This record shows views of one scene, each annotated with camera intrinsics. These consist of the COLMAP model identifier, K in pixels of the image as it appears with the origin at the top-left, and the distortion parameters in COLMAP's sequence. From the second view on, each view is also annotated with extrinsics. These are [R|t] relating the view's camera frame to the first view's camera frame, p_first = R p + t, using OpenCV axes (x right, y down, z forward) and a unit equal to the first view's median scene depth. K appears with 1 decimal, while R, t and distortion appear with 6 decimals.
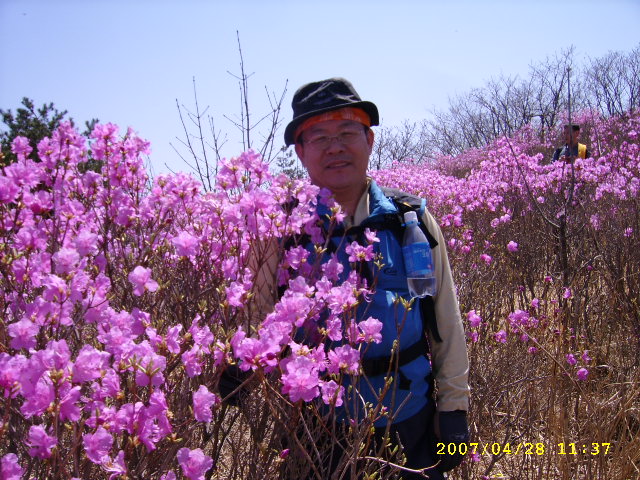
lens RADIAL K [[667.4, 0, 320.0], [0, 667.4, 240.0], [0, 0, 1]] dist [-0.168227, 0.129800]
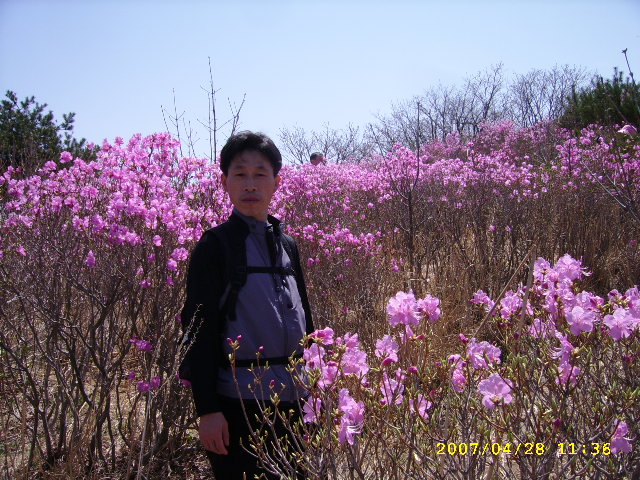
lens RADIAL K [[659.2, 0, 320.0], [0, 659.2, 240.0], [0, 0, 1]] dist [-0.174038, 0.138579]
pose [[0.997047, 0.028460, 0.071319, 0.006366], [-0.028768, 0.999581, 0.003291, 0.017284], [-0.071195, -0.005333, 0.997448, -0.129678]]
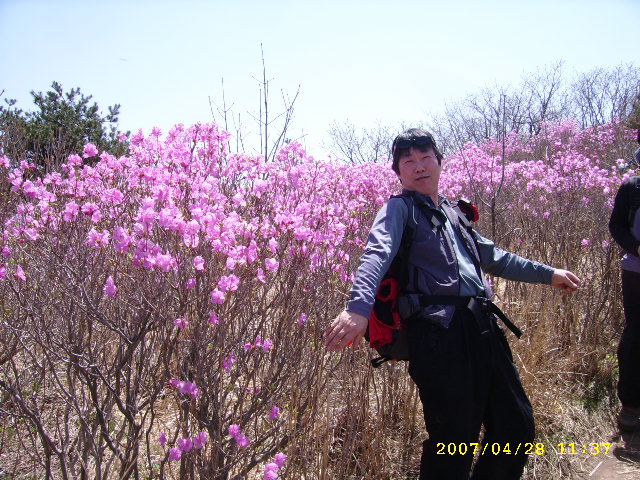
lens RADIAL K [[659.2, 0, 320.0], [0, 659.2, 240.0], [0, 0, 1]] dist [-0.174038, 0.138579]
pose [[0.998577, 0.053031, 0.005664, -0.001259], [-0.053088, 0.998536, 0.010384, 0.011736], [-0.005105, -0.010670, 0.999930, -0.084176]]
